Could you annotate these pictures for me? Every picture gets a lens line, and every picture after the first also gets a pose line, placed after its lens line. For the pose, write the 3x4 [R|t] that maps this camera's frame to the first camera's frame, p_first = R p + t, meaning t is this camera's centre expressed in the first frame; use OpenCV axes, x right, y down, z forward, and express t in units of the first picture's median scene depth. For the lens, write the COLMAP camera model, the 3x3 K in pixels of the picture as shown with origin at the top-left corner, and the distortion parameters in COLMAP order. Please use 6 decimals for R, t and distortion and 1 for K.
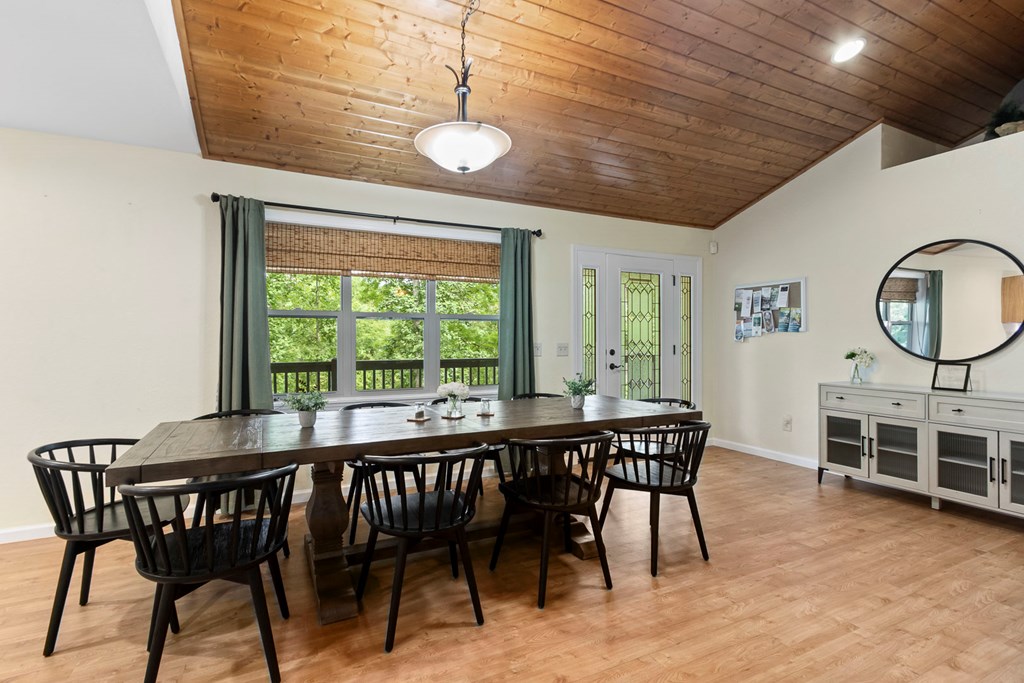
lens RADIAL K [[475.3, 0, 502.9], [0, 475.3, 337.7], [0, 0, 1]] dist [0.000786, -0.000831]
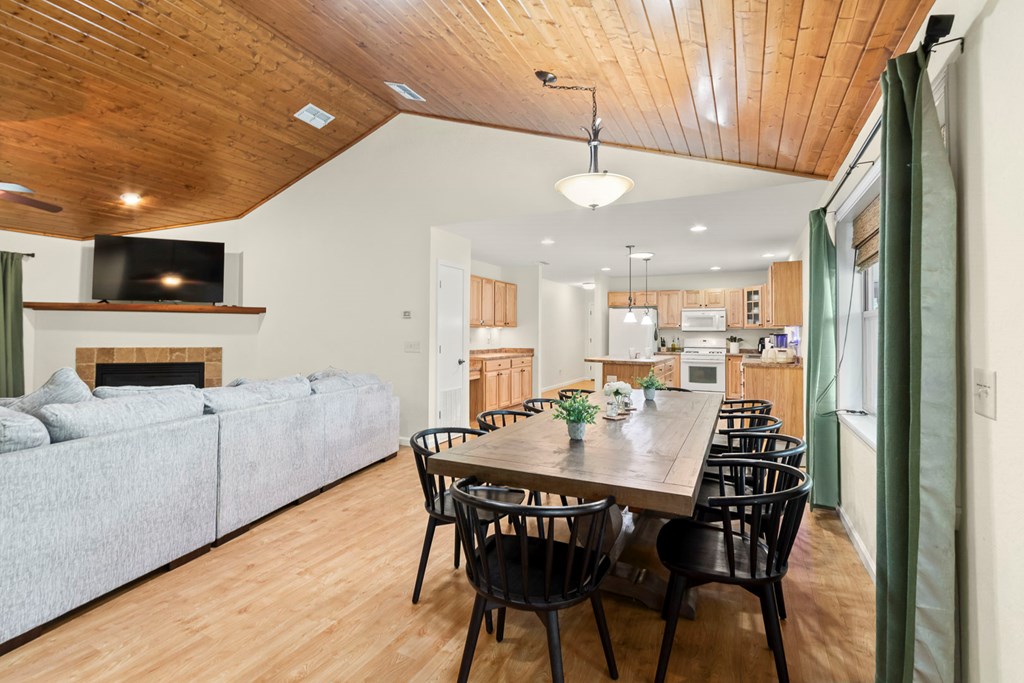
lens RADIAL K [[485.3, 0, 508.7], [0, 485.3, 322.5], [0, 0, 1]] dist [0.002836, -0.001240]
pose [[-0.788009, -0.017777, -0.615408, 0.607808], [-0.006112, 0.999760, -0.021053, -0.017849], [0.615634, -0.012829, -0.787928, 1.298383]]
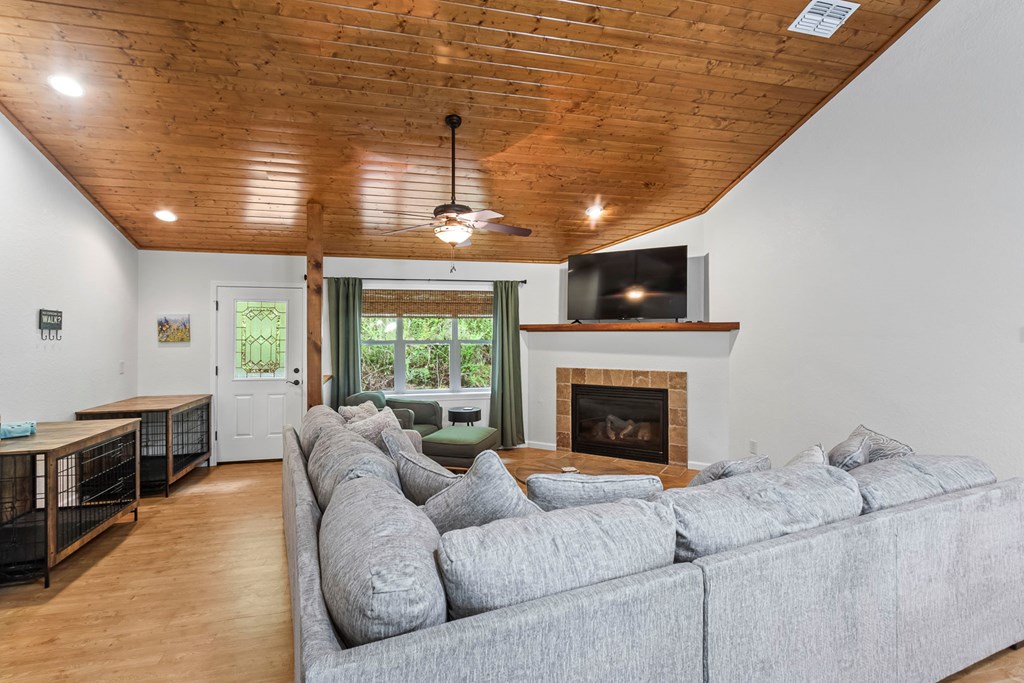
lens RADIAL K [[510.7, 0, 487.1], [0, 510.7, 340.8], [0, 0, 1]] dist [0.003157, 0.000168]
pose [[-0.973352, 0.000177, 0.229314, 0.568274], [0.002026, 0.999967, 0.007827, -0.073140], [-0.229305, 0.008083, -0.973321, 0.840724]]
